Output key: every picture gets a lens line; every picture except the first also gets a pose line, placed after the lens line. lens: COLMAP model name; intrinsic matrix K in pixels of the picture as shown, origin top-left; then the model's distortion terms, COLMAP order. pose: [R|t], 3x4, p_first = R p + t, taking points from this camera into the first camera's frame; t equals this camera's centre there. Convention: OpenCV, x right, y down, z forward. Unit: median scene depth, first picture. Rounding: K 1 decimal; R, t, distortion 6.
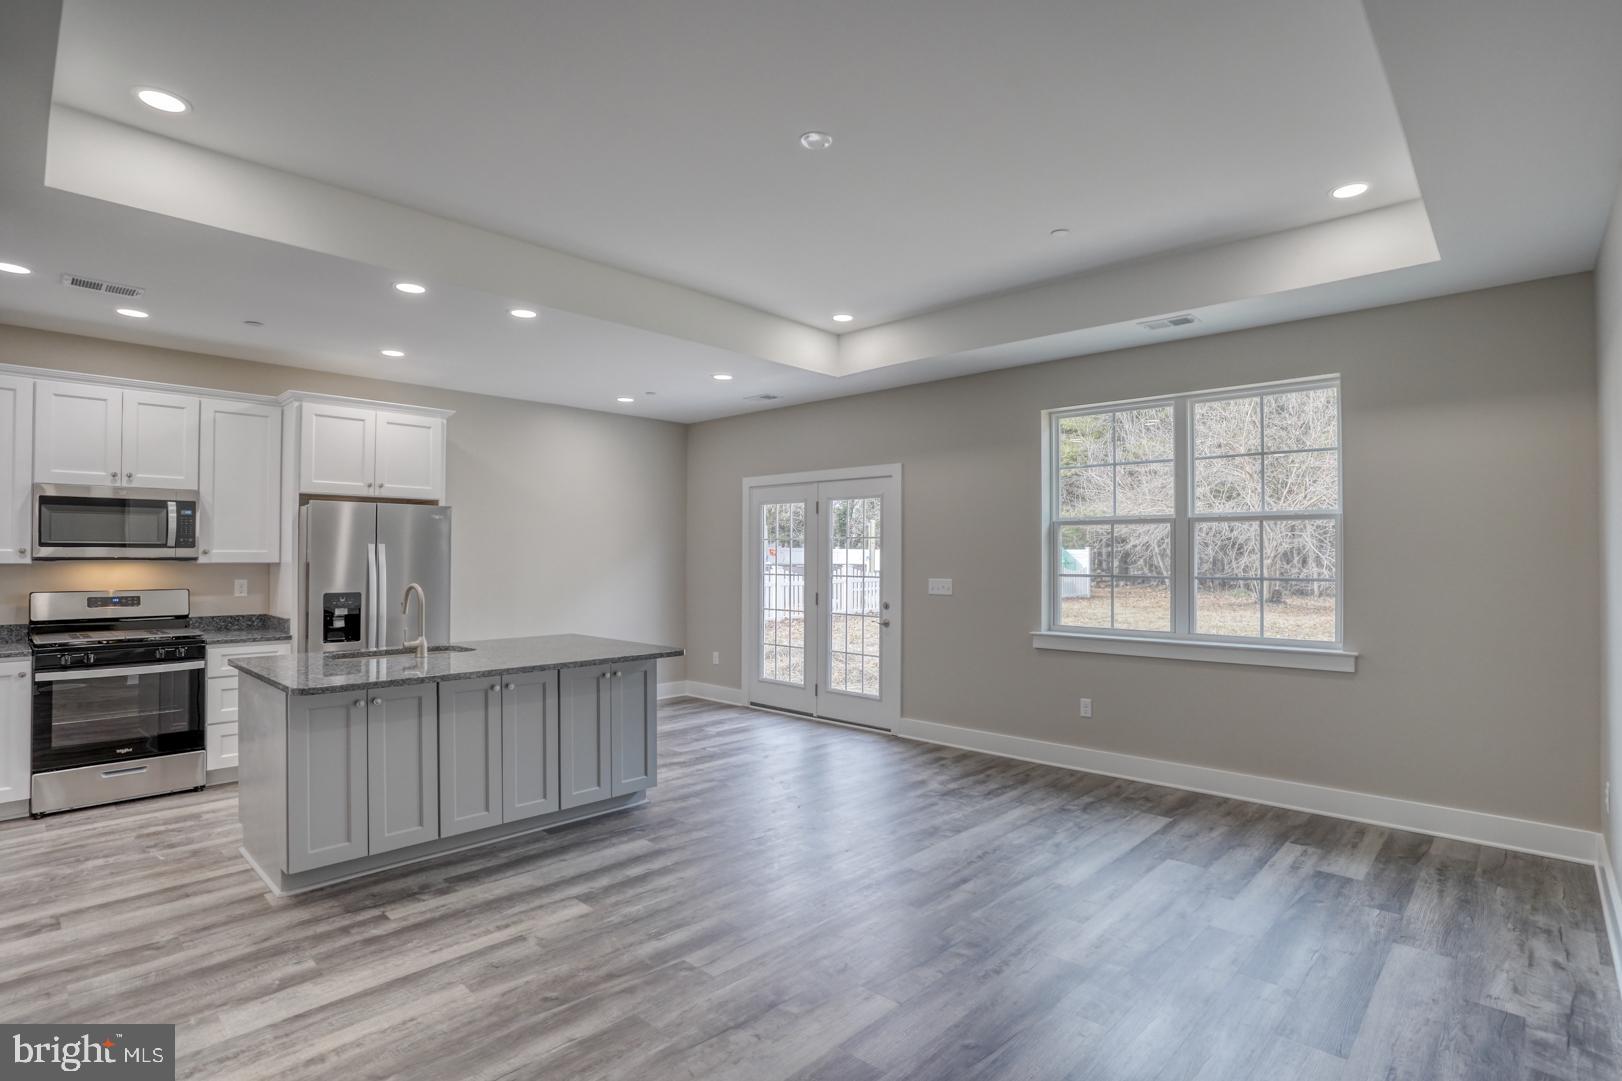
lens RADIAL K [[692.2, 0, 765.2], [0, 692.2, 544.0], [0, 0, 1]] dist [-0.047643, 0.016237]
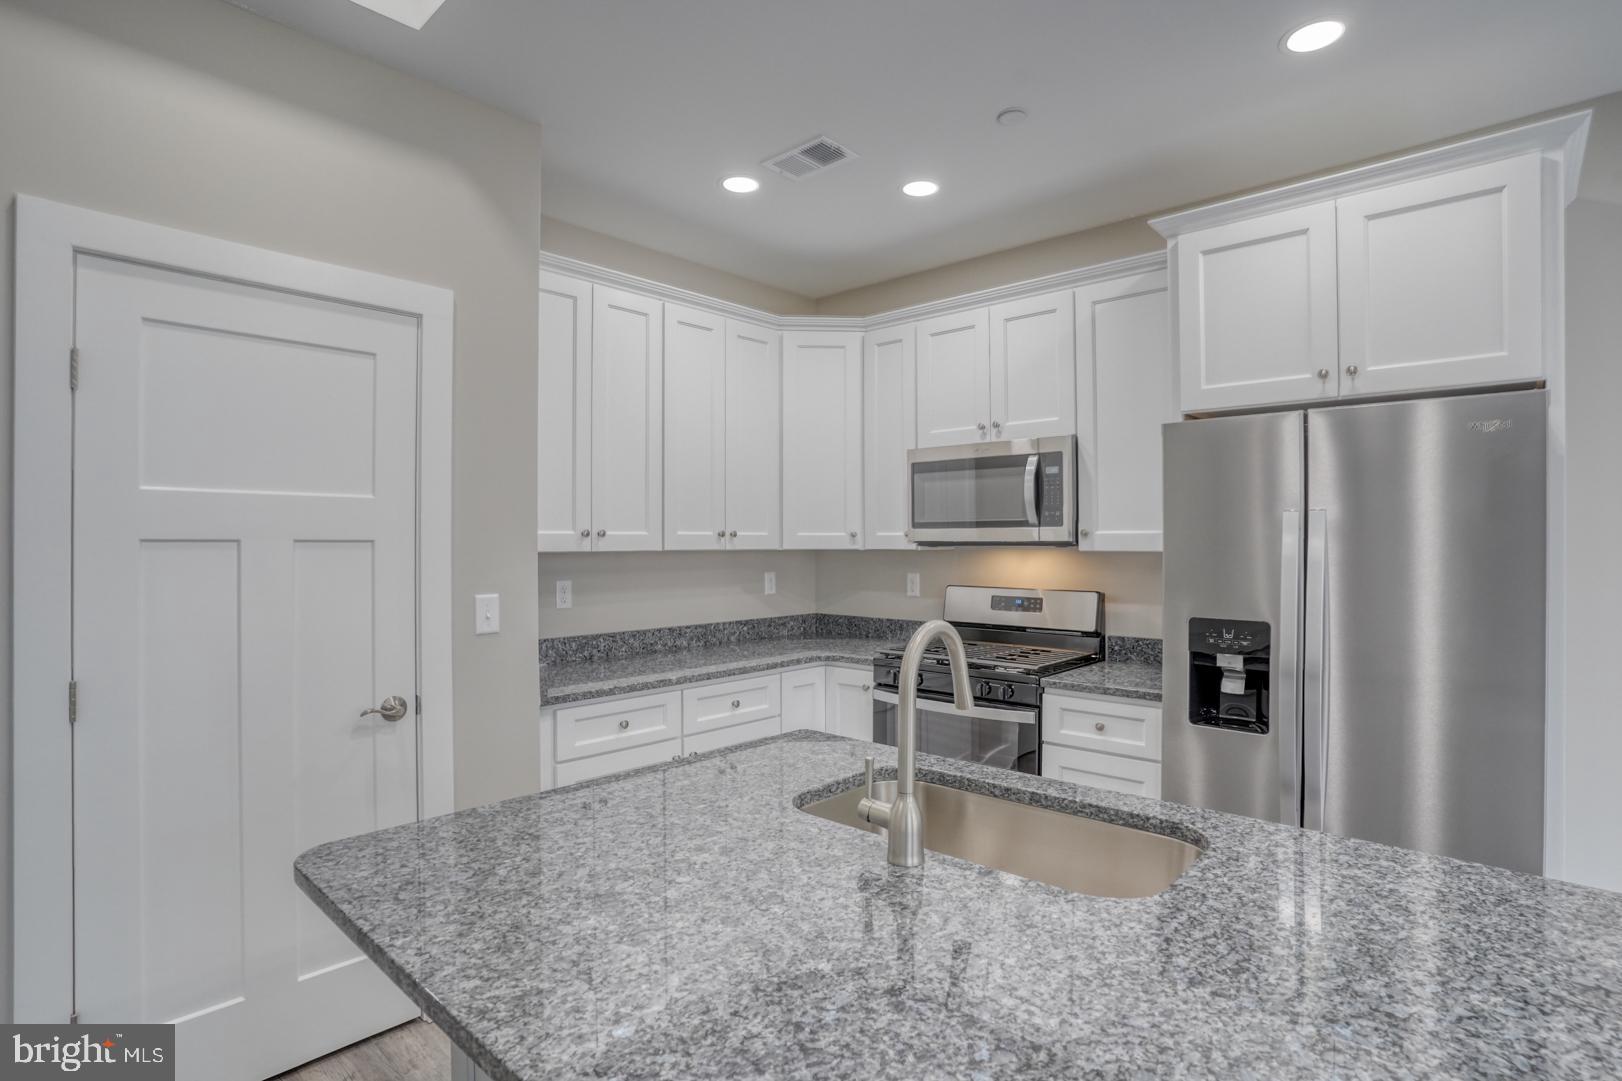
lens RADIAL K [[816.1, 0, 826.1], [0, 816.1, 534.8], [0, 0, 1]] dist [-0.072631, 0.030376]
pose [[0.044964, -0.009916, -0.998939, -0.104766], [0.016332, 0.999824, -0.009190, 0.016549], [0.998855, -0.015902, 0.045118, 0.751080]]
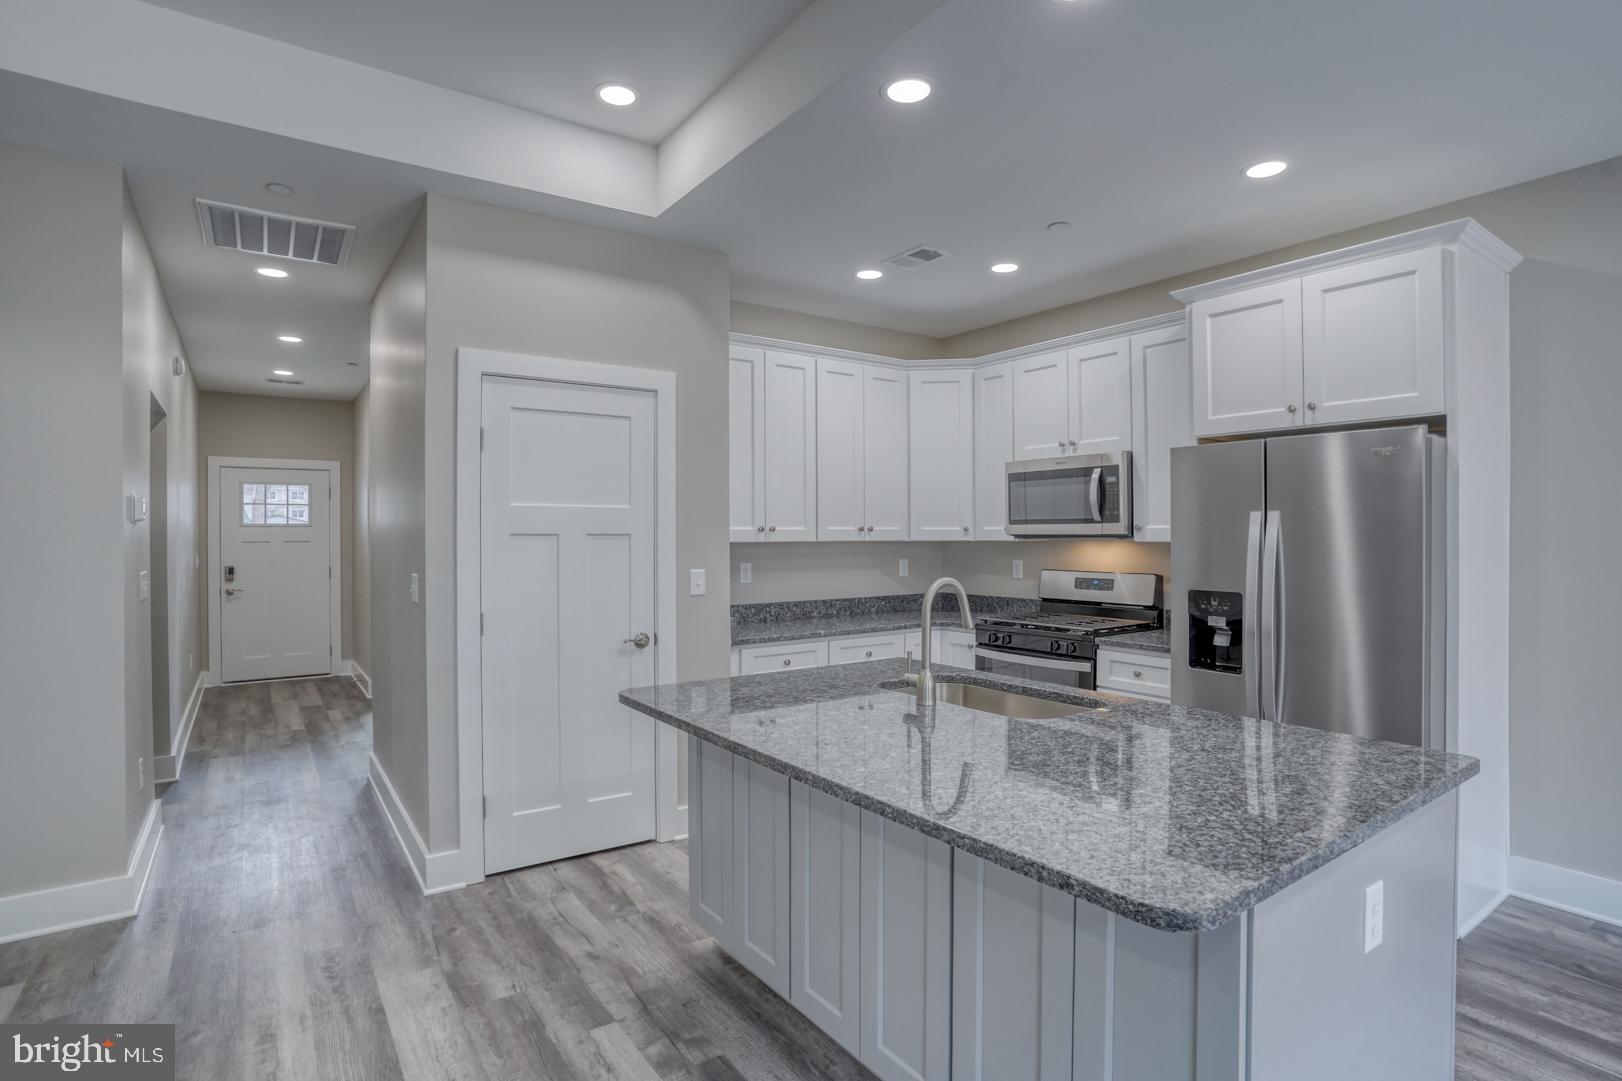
lens RADIAL K [[816.4, 0, 874.1], [0, 816.4, 535.5], [0, 0, 1]] dist [-0.072086, 0.030239]
pose [[-0.107886, -0.001902, -0.994161, 0.150874], [0.017314, 0.999843, -0.003791, 0.019527], [0.994013, -0.017621, -0.107836, 0.817147]]
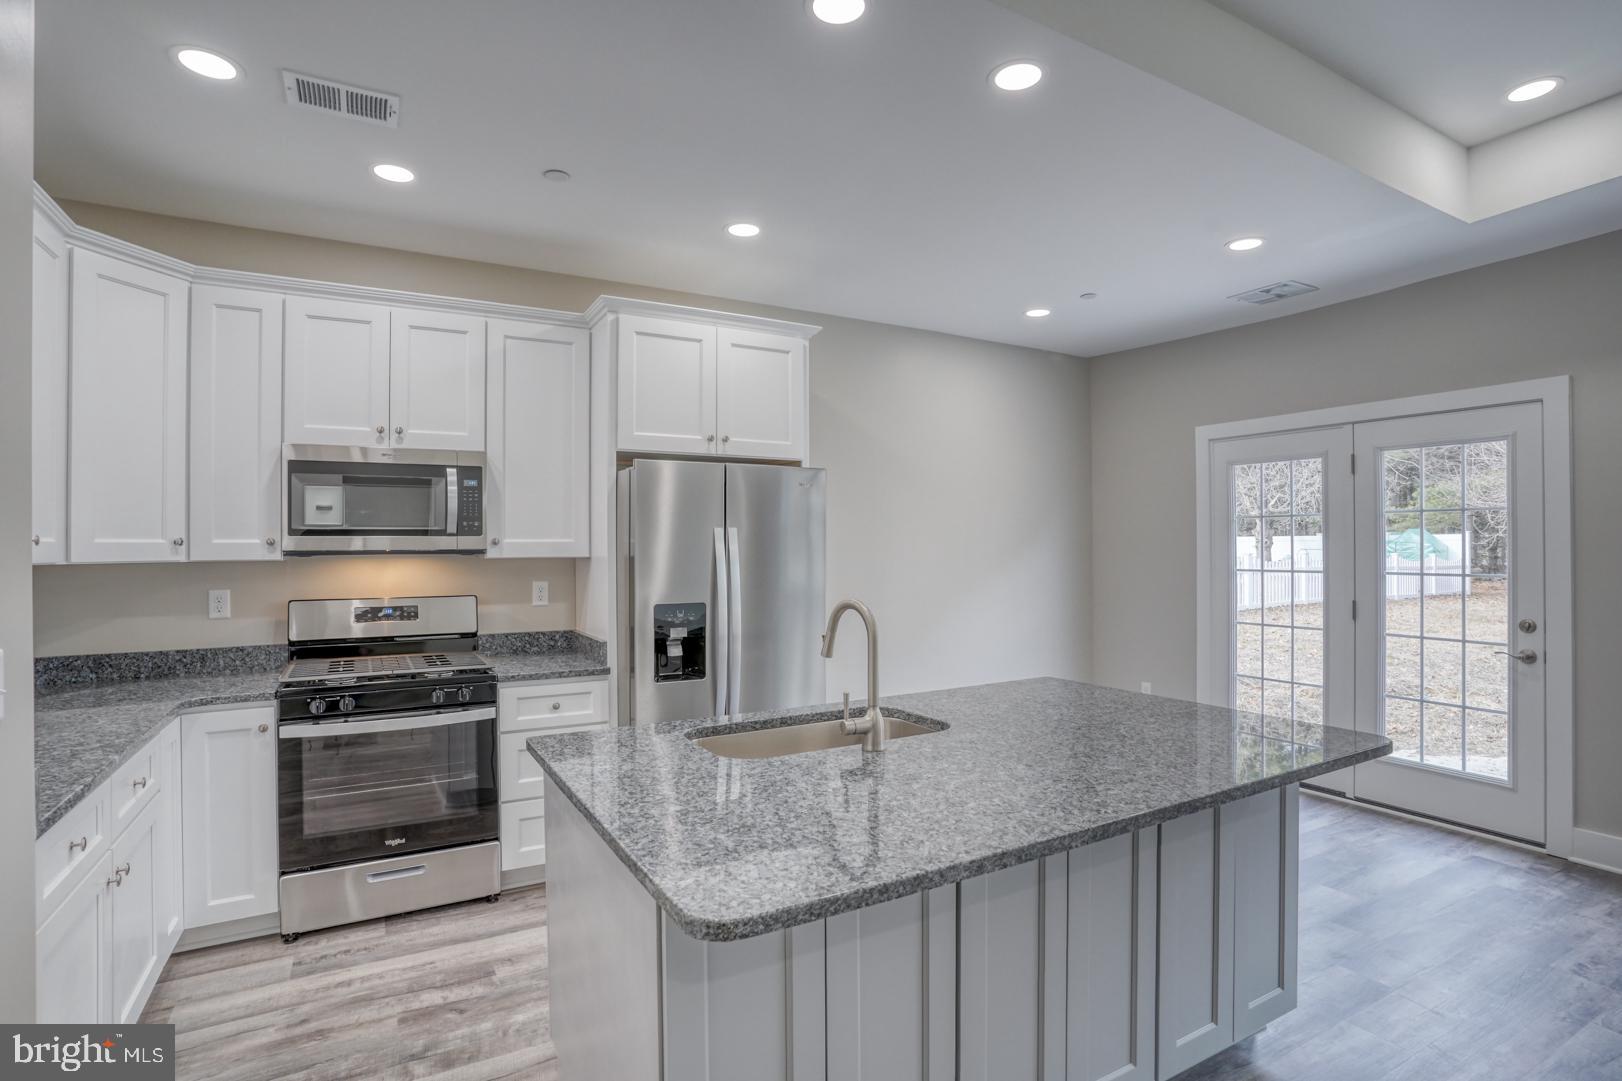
lens RADIAL K [[758.5, 0, 838.2], [0, 758.5, 540.6], [0, 0, 1]] dist [-0.045324, 0.000707]
pose [[0.961865, -0.010412, -0.273327, -0.296717], [0.012366, 0.999909, 0.005428, 0.010776], [0.273246, -0.008601, 0.961906, 0.374180]]
